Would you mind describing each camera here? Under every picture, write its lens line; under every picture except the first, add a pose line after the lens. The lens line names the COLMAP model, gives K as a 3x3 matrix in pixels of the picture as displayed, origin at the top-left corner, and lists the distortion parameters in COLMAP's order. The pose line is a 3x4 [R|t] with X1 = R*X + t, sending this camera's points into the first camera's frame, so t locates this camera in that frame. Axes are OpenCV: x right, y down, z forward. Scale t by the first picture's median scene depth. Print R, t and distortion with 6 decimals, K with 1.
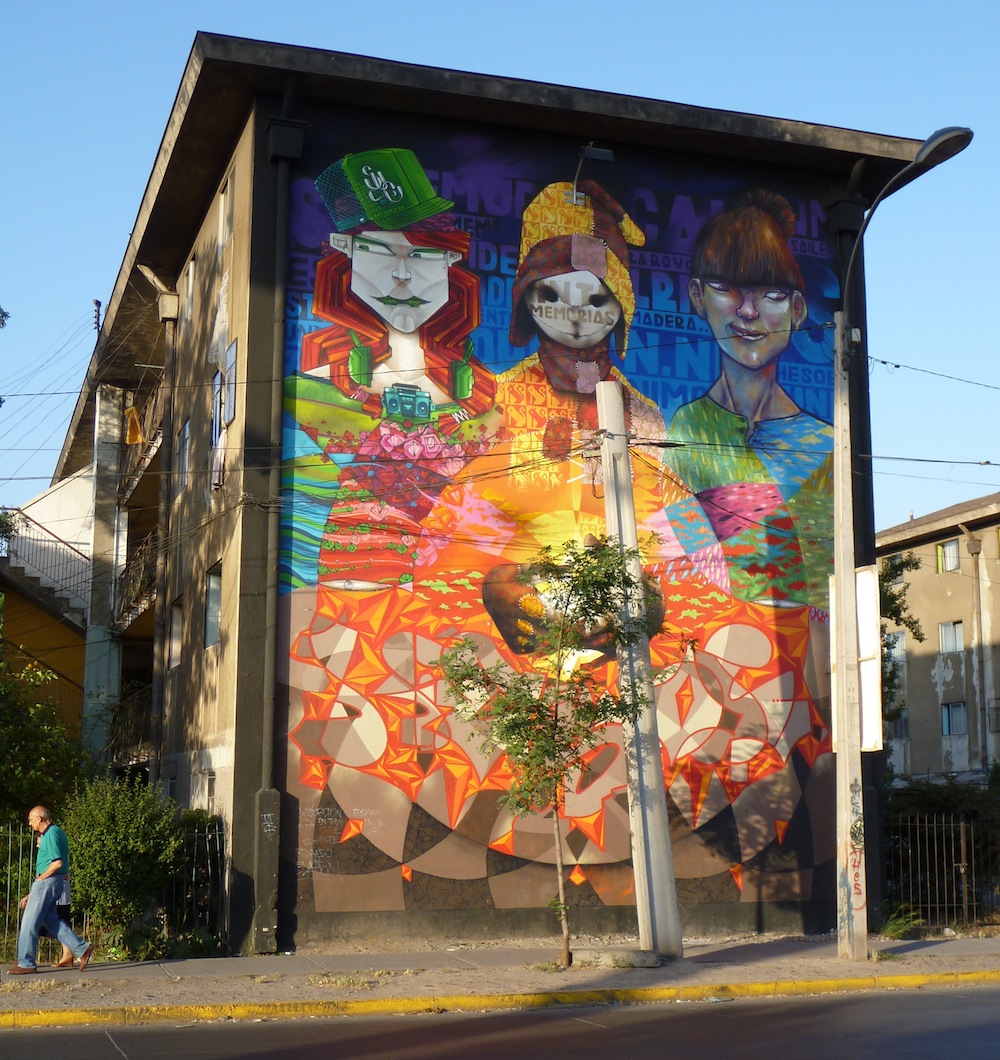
lens RADIAL K [[1734.1, 0, 500.0], [0, 1734.1, 530.0], [0, 0, 1]] dist [-0.019615, -0.002080]
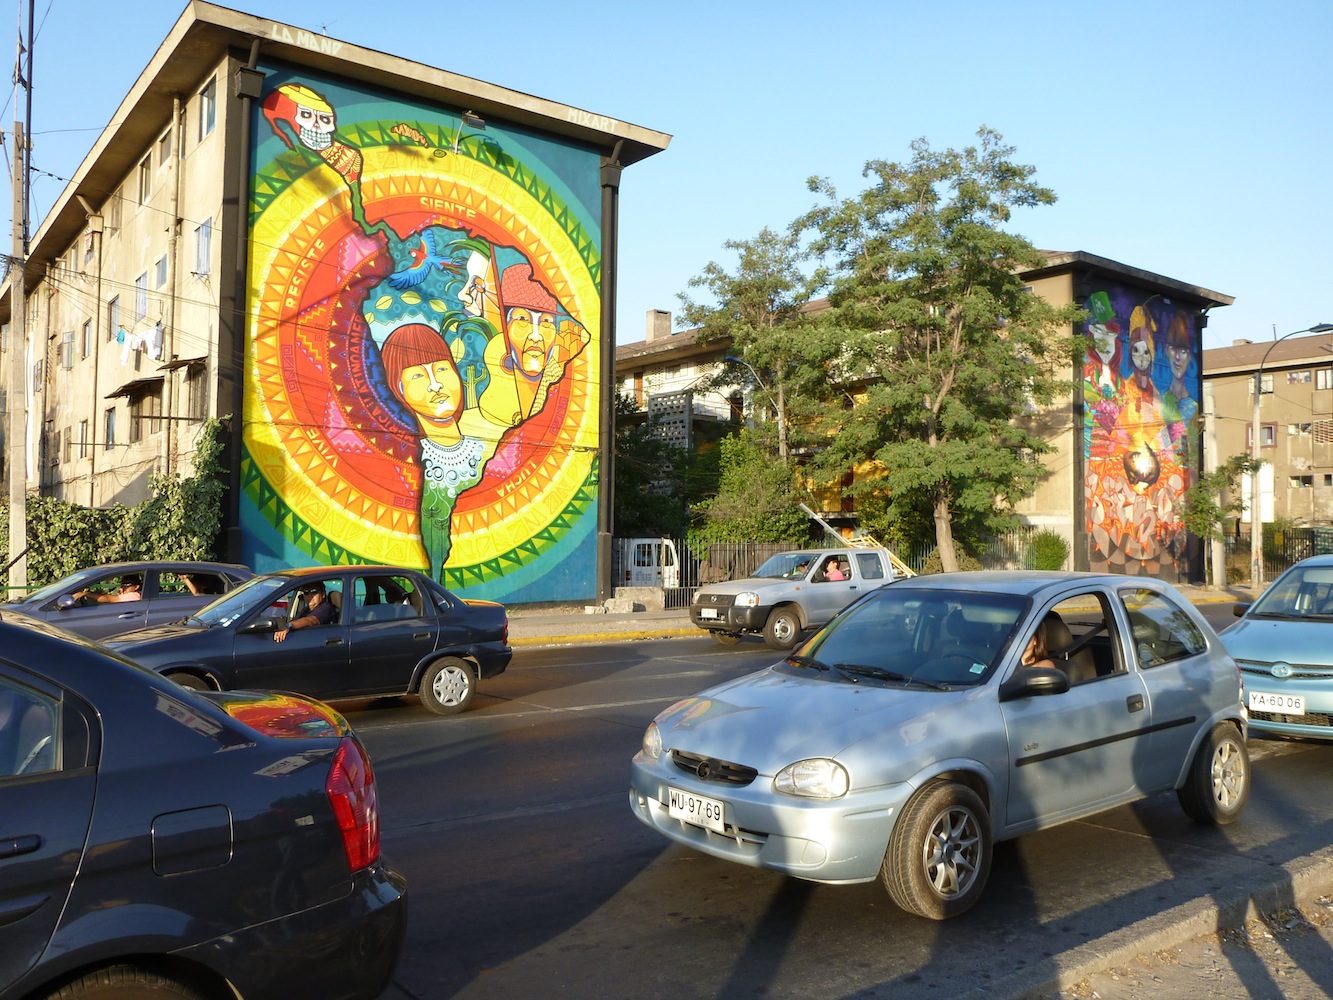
lens RADIAL K [[1084.2, 0, 666.5], [0, 1084.2, 500.0], [0, 0, 1]] dist [-0.036130, 0.006143]
pose [[0.954739, 0.019477, 0.296807, -1.160097], [-0.057306, 0.991204, 0.119291, -0.063480], [-0.291873, -0.130901, 0.947457, -0.394616]]
